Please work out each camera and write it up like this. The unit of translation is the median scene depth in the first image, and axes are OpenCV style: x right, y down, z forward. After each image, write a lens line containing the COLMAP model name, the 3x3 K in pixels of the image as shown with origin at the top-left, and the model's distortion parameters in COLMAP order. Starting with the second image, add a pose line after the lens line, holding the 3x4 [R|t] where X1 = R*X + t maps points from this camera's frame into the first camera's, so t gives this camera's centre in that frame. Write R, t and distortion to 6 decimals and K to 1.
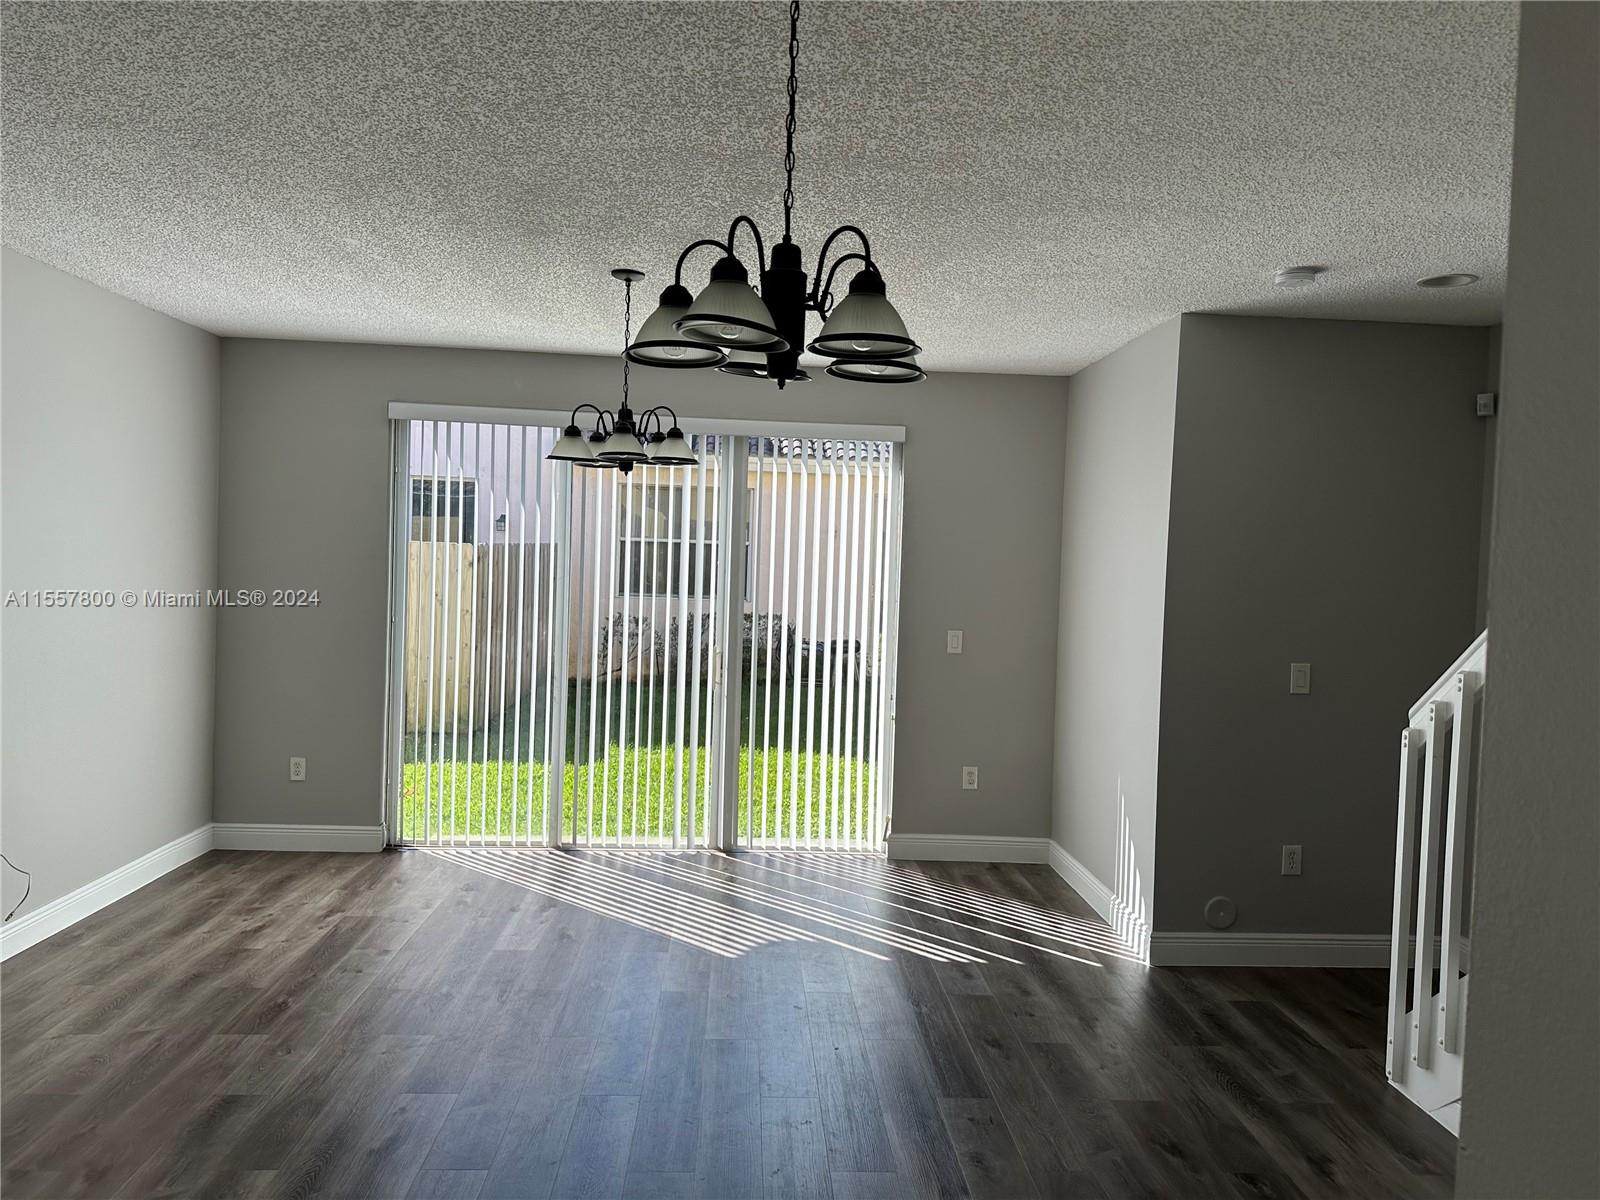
lens RADIAL K [[1115.3, 0, 801.3], [0, 1115.3, 607.5], [0, 0, 1]] dist [0.033135, -0.043625]
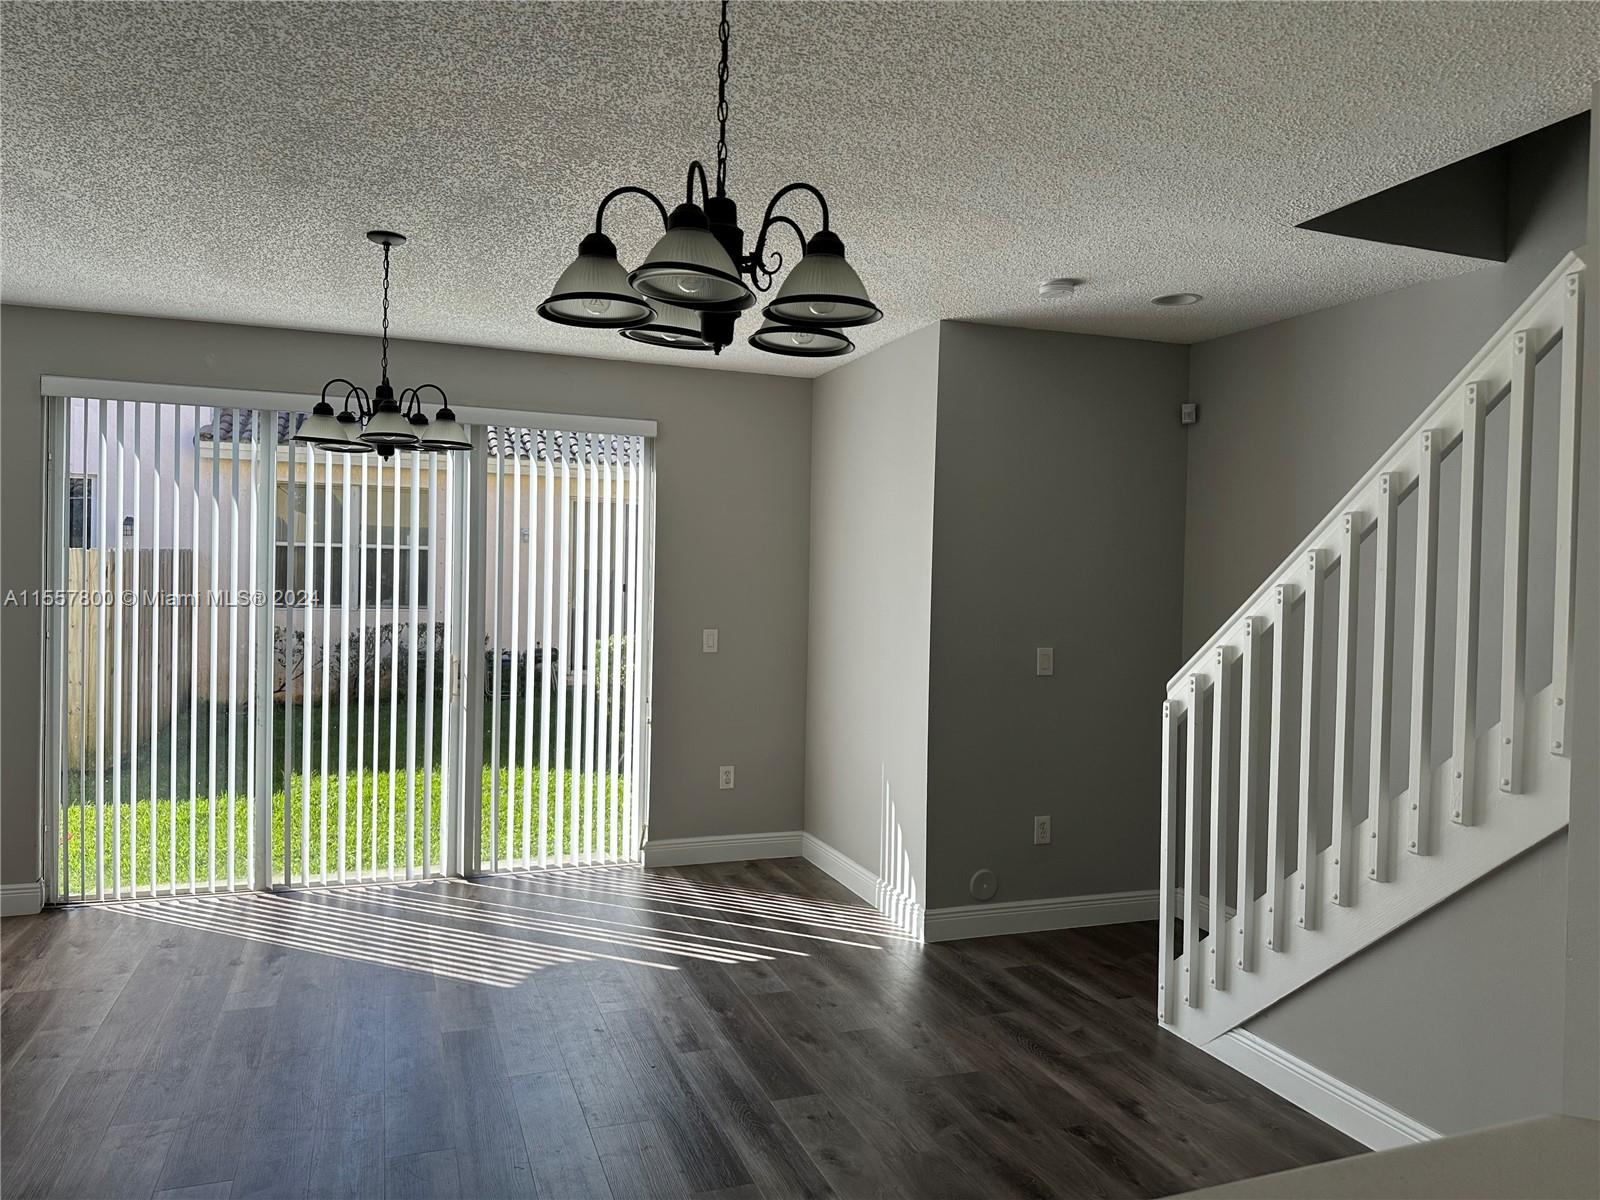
lens RADIAL K [[1116.6, 0, 800.0], [0, 1116.6, 600.0], [0, 0, 1]] dist [0.041233, -0.050153]
pose [[0.955433, -0.019383, 0.294570, -0.100961], [0.023655, 0.999660, -0.010947, 0.010037], [-0.294257, 0.017427, 0.955567, 0.038253]]
